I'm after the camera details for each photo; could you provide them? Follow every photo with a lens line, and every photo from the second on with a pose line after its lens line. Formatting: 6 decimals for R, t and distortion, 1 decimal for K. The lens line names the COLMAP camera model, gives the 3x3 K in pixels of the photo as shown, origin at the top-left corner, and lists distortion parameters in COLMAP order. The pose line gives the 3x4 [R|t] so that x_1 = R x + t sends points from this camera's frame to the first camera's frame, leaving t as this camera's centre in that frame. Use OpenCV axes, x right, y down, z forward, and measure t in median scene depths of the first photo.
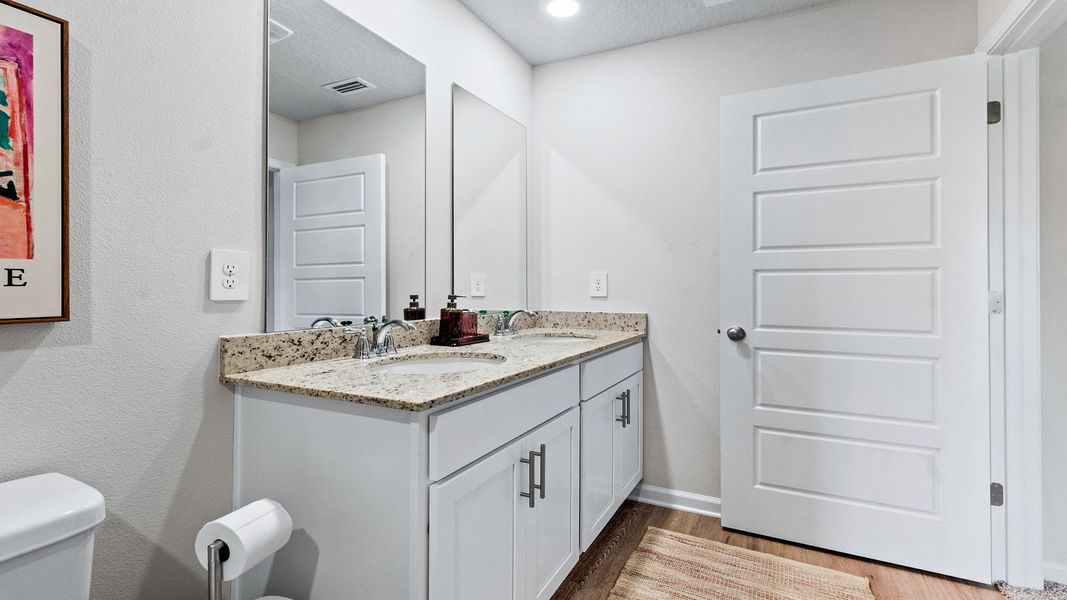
lens RADIAL K [[503.1, 0, 533.6], [0, 503.1, 287.5], [0, 0, 1]] dist [-0.000815, 0.000764]
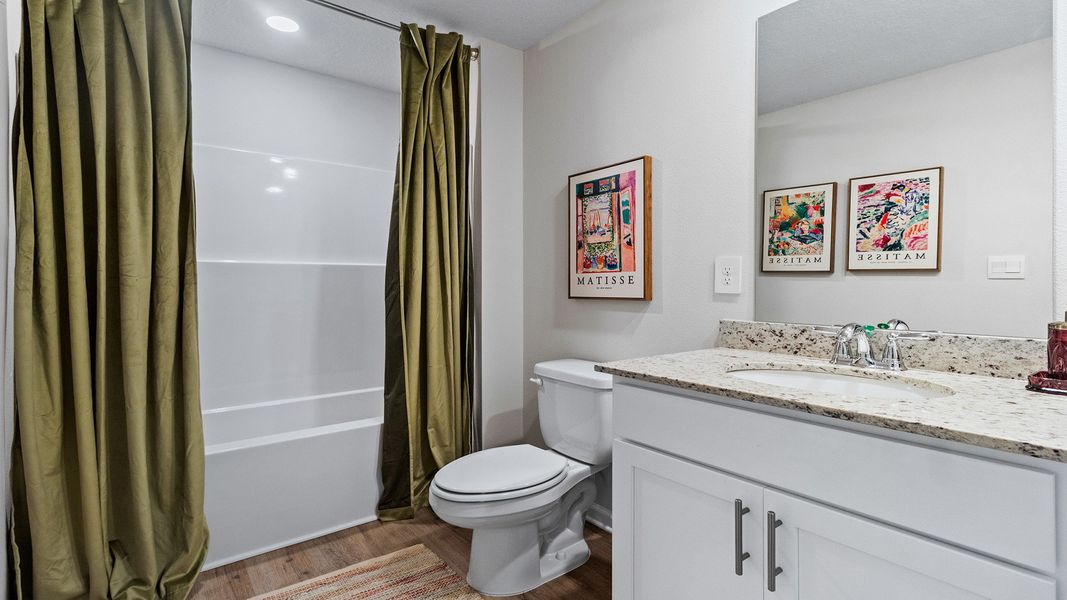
lens RADIAL K [[503.1, 0, 533.6], [0, 503.1, 287.5], [0, 0, 1]] dist [-0.000815, 0.000764]
pose [[-0.435722, -0.000238, -0.900081, 0.794100], [-0.003025, 0.999995, 0.001200, 0.008386], [0.900076, 0.003246, -0.435720, 1.040976]]
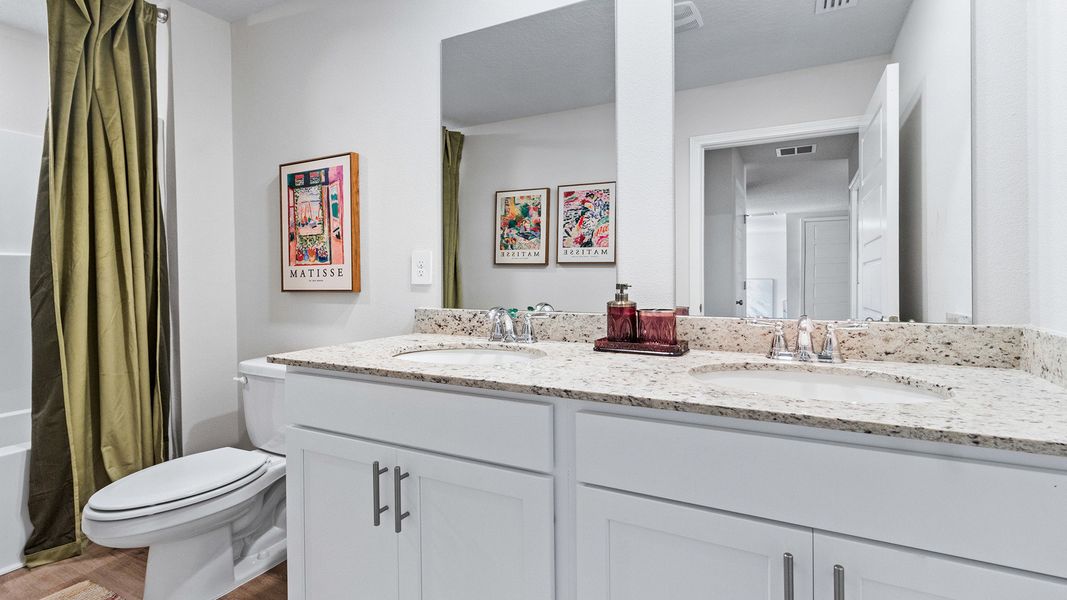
lens RADIAL K [[503.1, 0, 533.6], [0, 503.1, 287.5], [0, 0, 1]] dist [-0.000815, 0.000764]
pose [[-0.018699, 0.019304, -0.999639, 0.844095], [0.007936, 0.999785, 0.019158, 0.007891], [0.999794, -0.007575, -0.018848, 1.271610]]
